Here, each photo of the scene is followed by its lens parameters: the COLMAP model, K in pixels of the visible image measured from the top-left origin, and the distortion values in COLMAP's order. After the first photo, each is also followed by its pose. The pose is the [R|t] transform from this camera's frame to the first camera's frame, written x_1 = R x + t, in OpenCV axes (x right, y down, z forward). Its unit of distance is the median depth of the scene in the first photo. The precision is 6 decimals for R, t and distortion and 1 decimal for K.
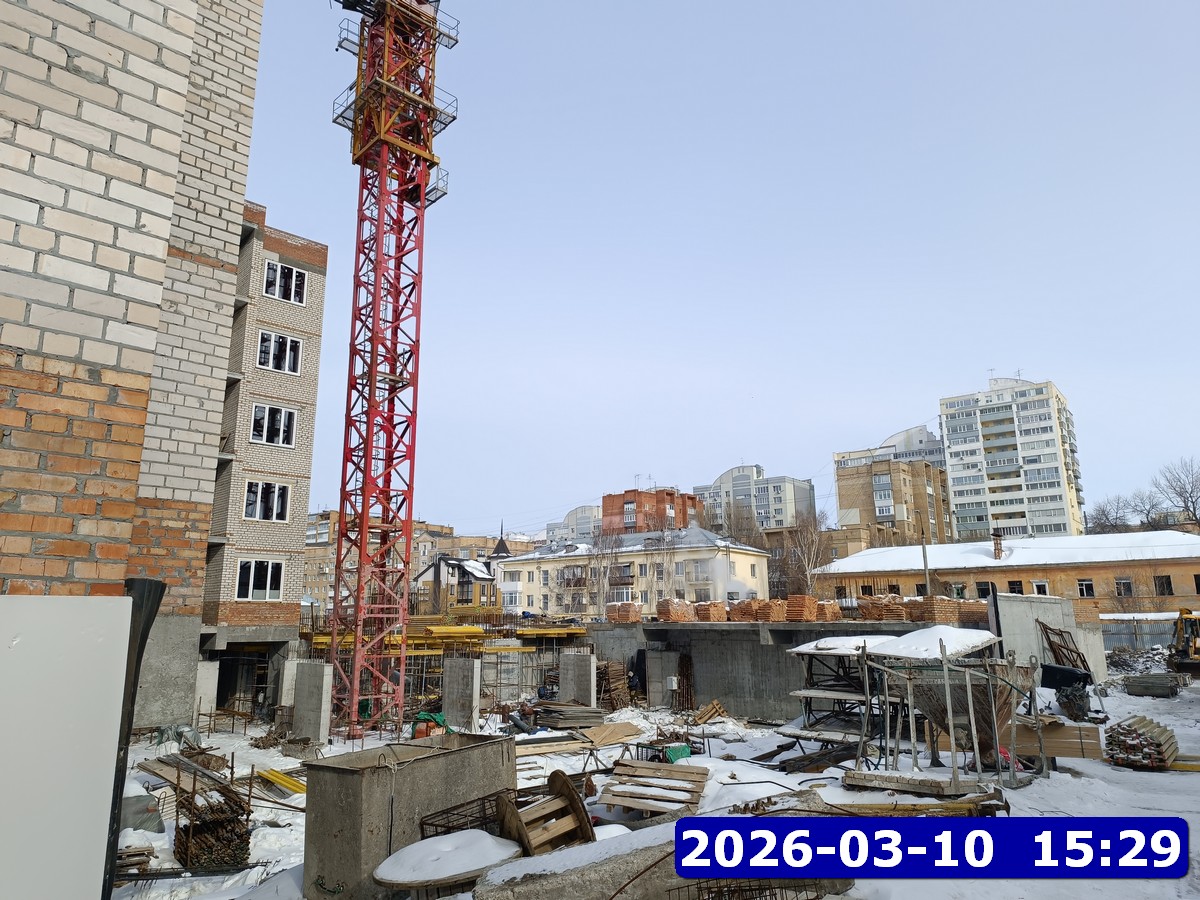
lens RADIAL K [[825.1, 0, 608.6], [0, 825.1, 444.8], [0, 0, 1]] dist [0.045571, -0.040834]
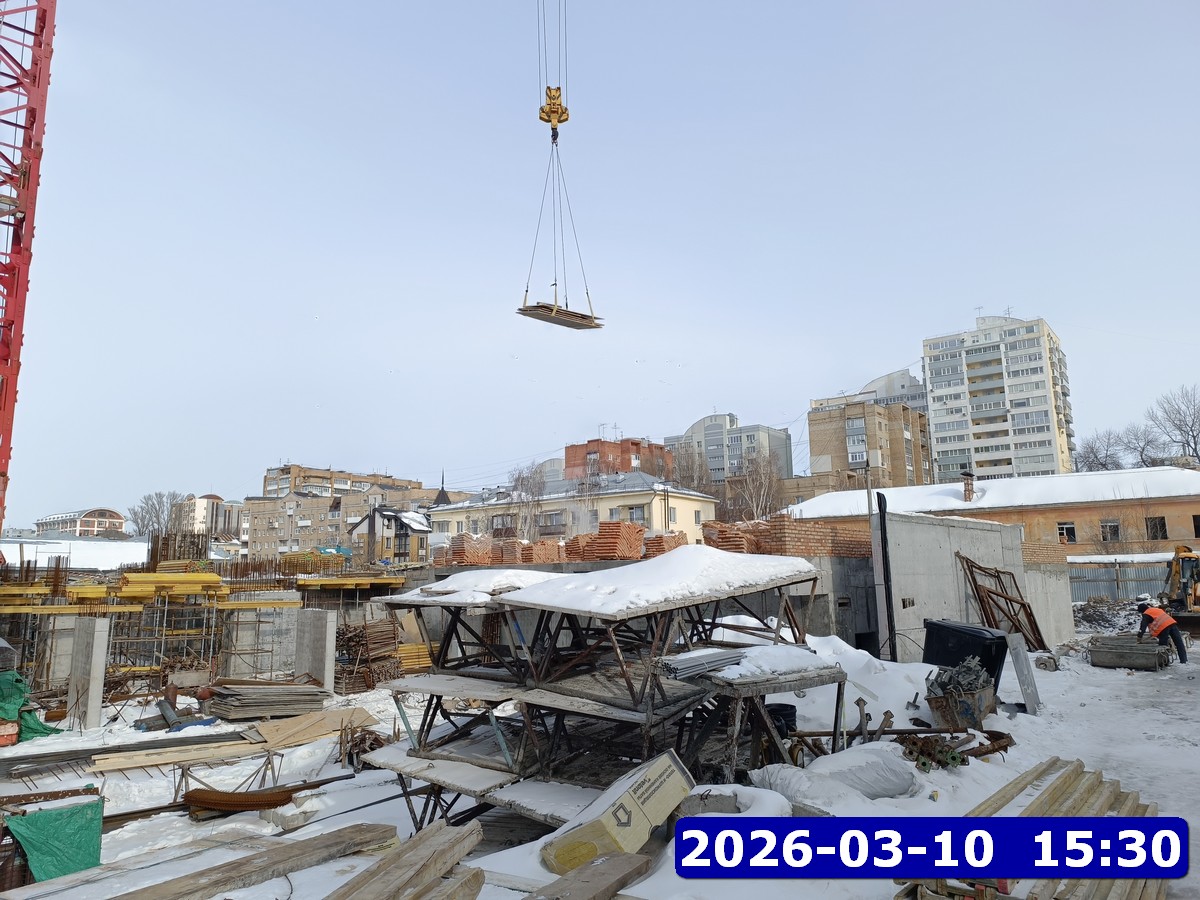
lens RADIAL K [[824.8, 0, 591.3], [0, 824.8, 451.4], [0, 0, 1]] dist [0.047533, -0.047618]
pose [[0.999894, -0.006392, -0.013099, 0.053419], [0.007137, 0.998313, 0.057618, 0.020450], [0.012709, -0.057705, 0.998253, 0.078944]]
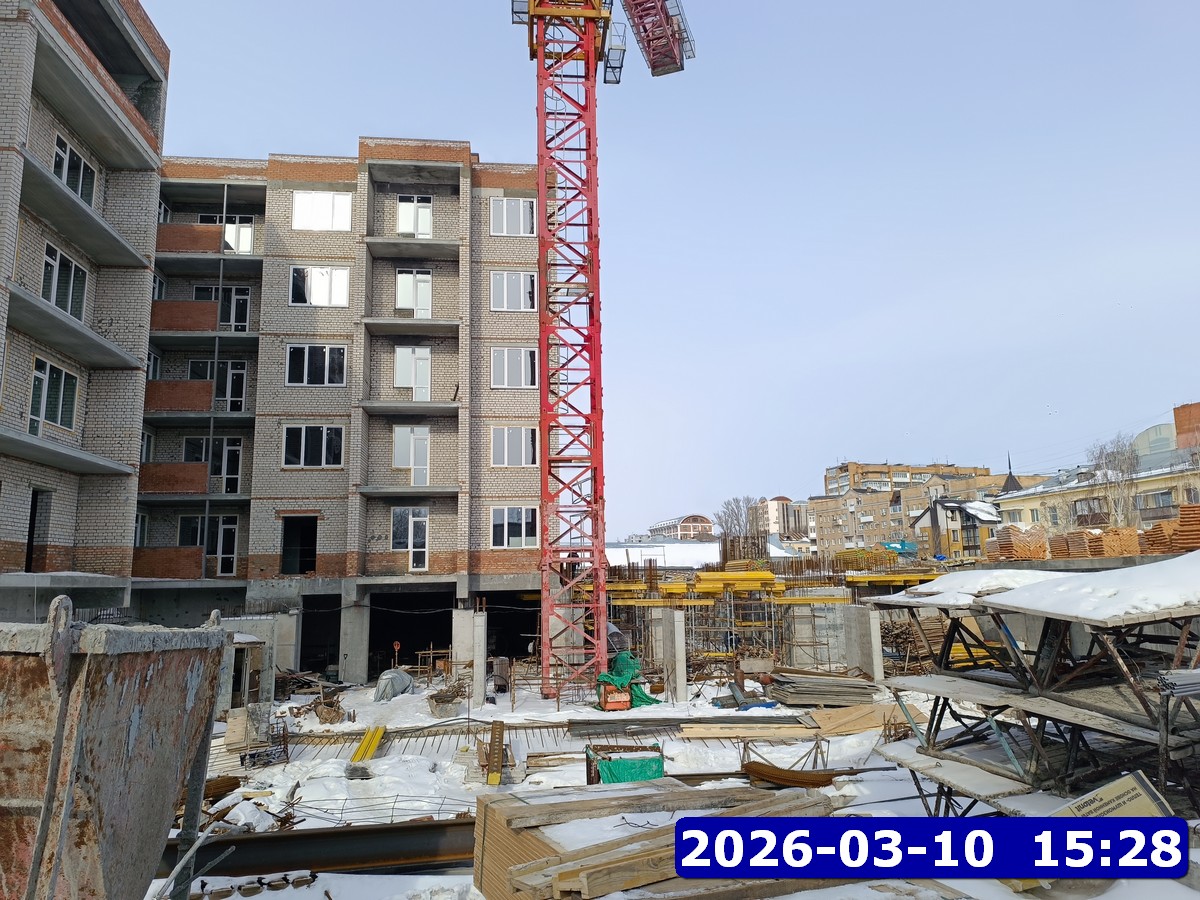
lens RADIAL K [[825.3, 0, 598.2], [0, 825.3, 445.1], [0, 0, 1]] dist [0.038813, -0.035152]
pose [[0.786220, -0.112491, -0.607621, 0.062718], [0.145877, 0.989287, 0.005604, 0.019224], [0.600481, -0.093044, 0.794207, 0.075881]]
